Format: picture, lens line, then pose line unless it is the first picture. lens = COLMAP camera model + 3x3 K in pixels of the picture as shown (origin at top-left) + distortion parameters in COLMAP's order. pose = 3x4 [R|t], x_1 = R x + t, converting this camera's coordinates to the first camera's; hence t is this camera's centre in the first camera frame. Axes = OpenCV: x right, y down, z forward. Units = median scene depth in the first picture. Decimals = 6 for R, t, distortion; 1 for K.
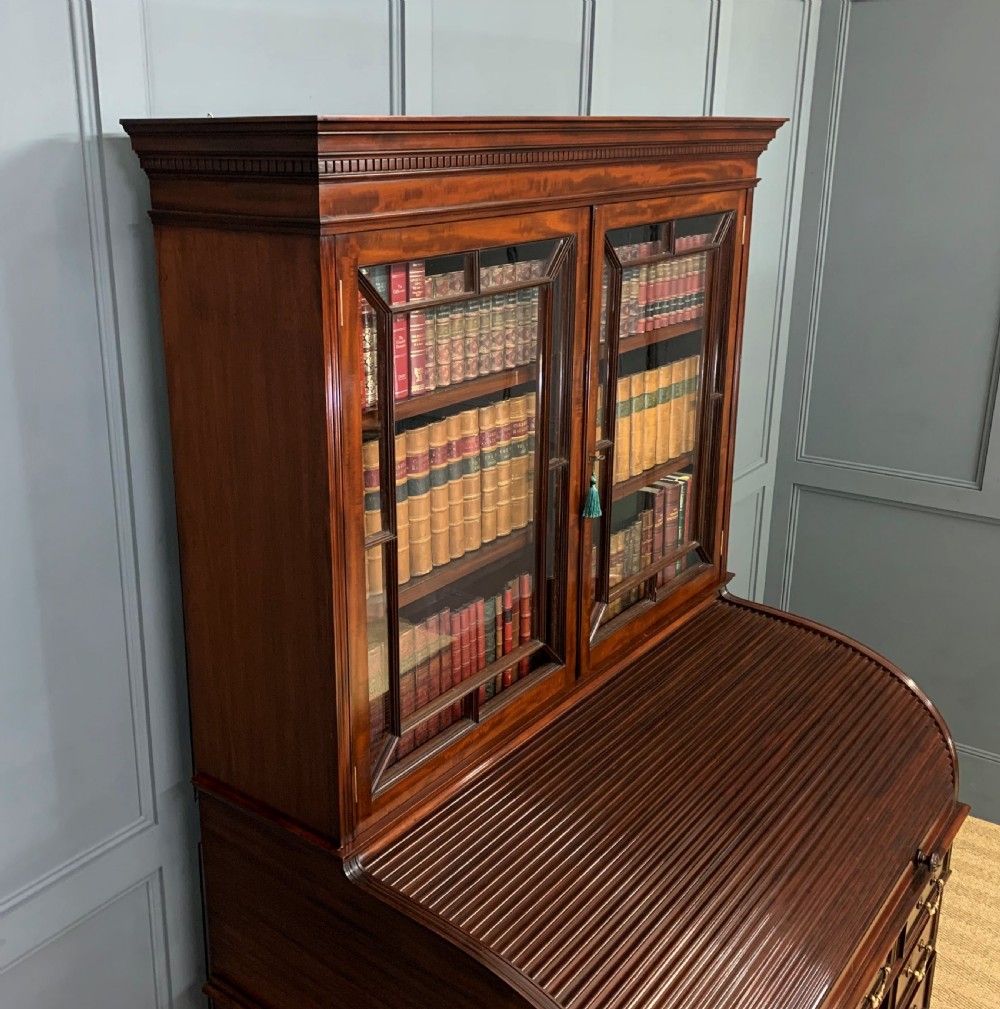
lens RADIAL K [[1135.6, 0, 456.0], [0, 1135.6, 499.3], [0, 0, 1]] dist [0.050855, -0.045821]
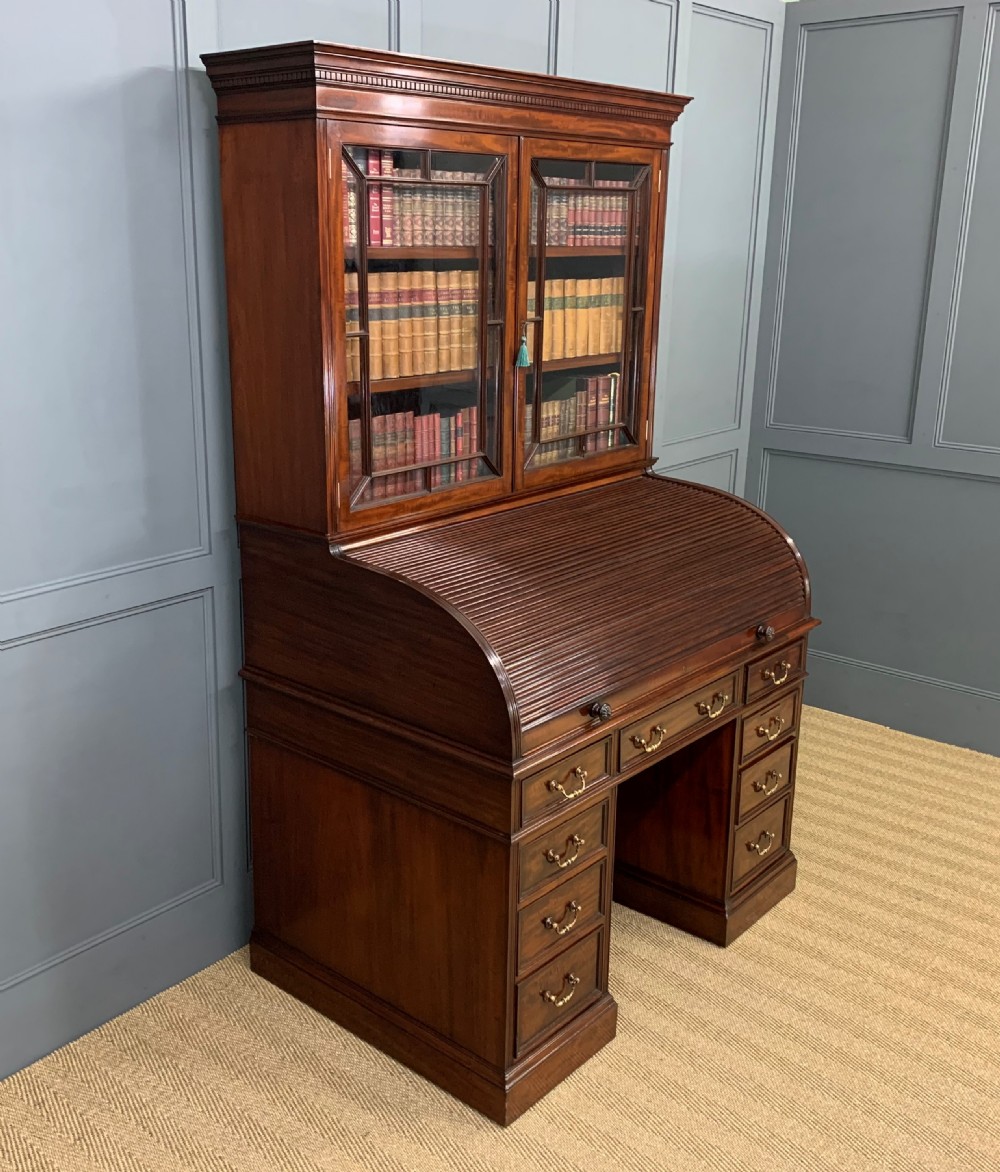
lens RADIAL K [[1227.4, 0, 493.3], [0, 1227.4, 610.4], [0, 0, 1]] dist [0.029704, -0.007038]
pose [[0.998383, 0.032937, -0.046334, 0.184969], [-0.033371, 0.999406, -0.008618, 0.373642], [0.046023, 0.010151, 0.998889, -0.583942]]
